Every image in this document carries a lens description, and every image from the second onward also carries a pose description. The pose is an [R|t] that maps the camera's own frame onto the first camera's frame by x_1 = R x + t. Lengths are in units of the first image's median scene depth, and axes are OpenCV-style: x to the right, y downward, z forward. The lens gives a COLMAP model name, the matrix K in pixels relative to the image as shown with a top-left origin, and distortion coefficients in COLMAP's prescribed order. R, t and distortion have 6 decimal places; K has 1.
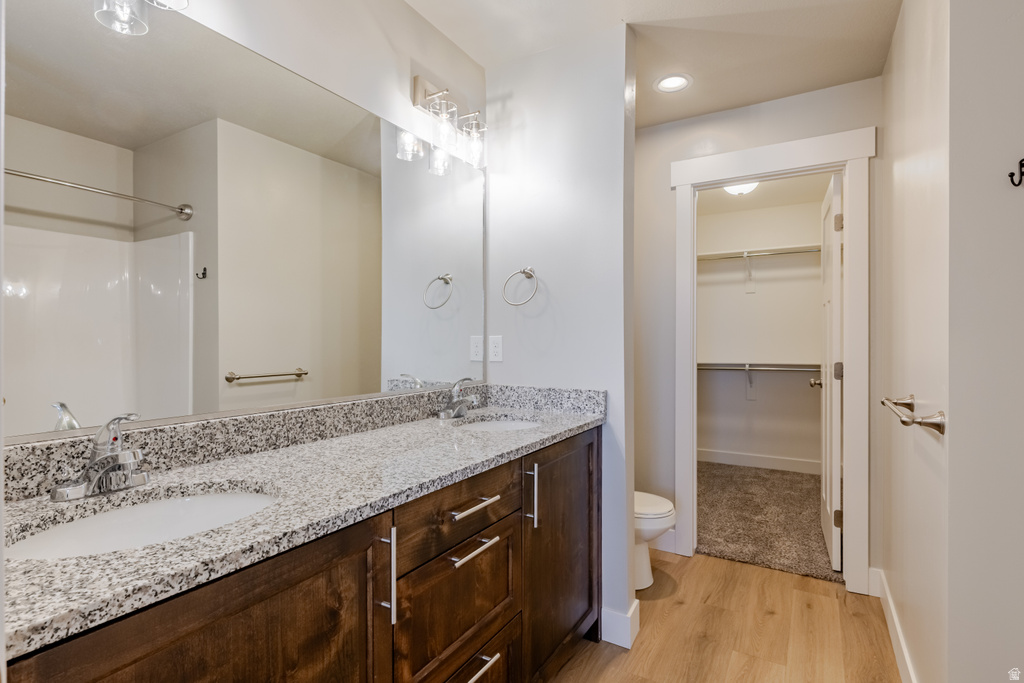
lens RADIAL K [[517.7, 0, 507.8], [0, 517.7, 340.2], [0, 0, 1]] dist [0.002241, 0.000285]
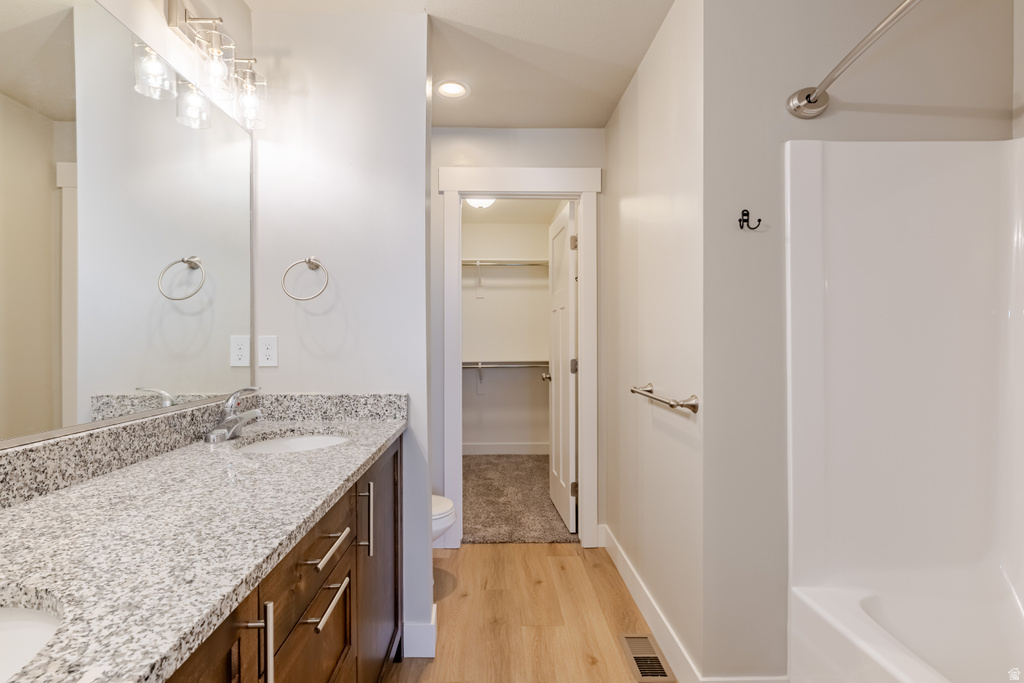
lens RADIAL K [[509.3, 0, 512.0], [0, 509.3, 341.5], [0, 0, 1]] dist [0.001559, -0.001176]
pose [[0.839656, -0.001426, 0.543116, -0.156079], [0.000474, 0.999998, 0.001893, -0.000474], [-0.543118, -0.001332, 0.839655, 0.110875]]
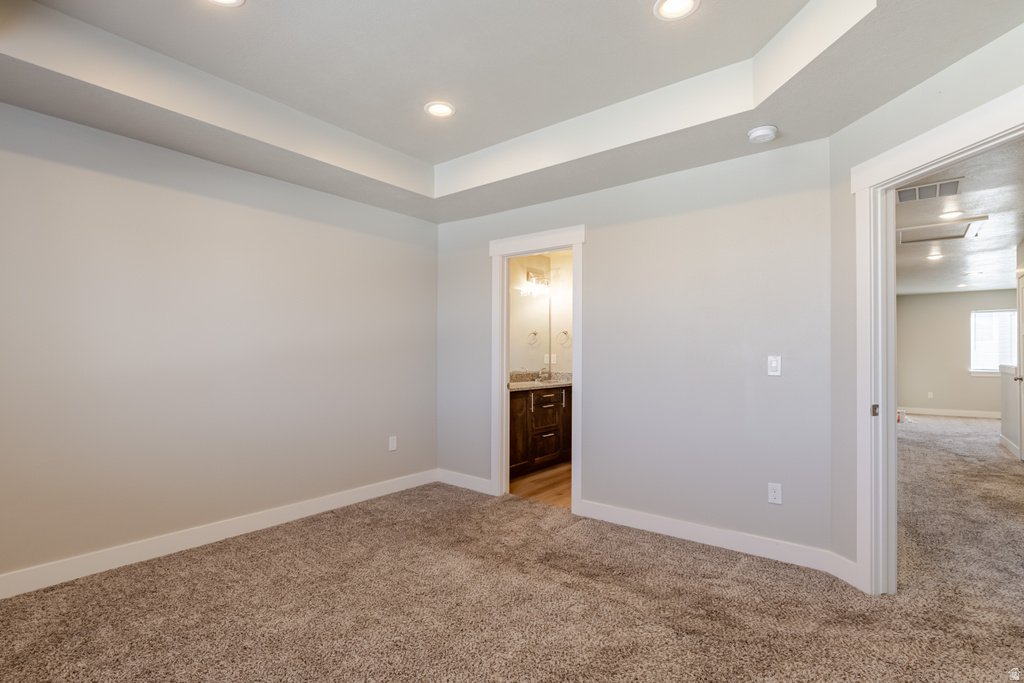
lens RADIAL K [[517.7, 0, 507.8], [0, 517.7, 340.2], [0, 0, 1]] dist [0.002241, 0.000285]
pose [[0.992732, 0.003171, -0.120307, 0.074209], [-0.005850, 0.999743, -0.021918, -0.025424], [0.120207, 0.022463, 0.992495, -2.003242]]
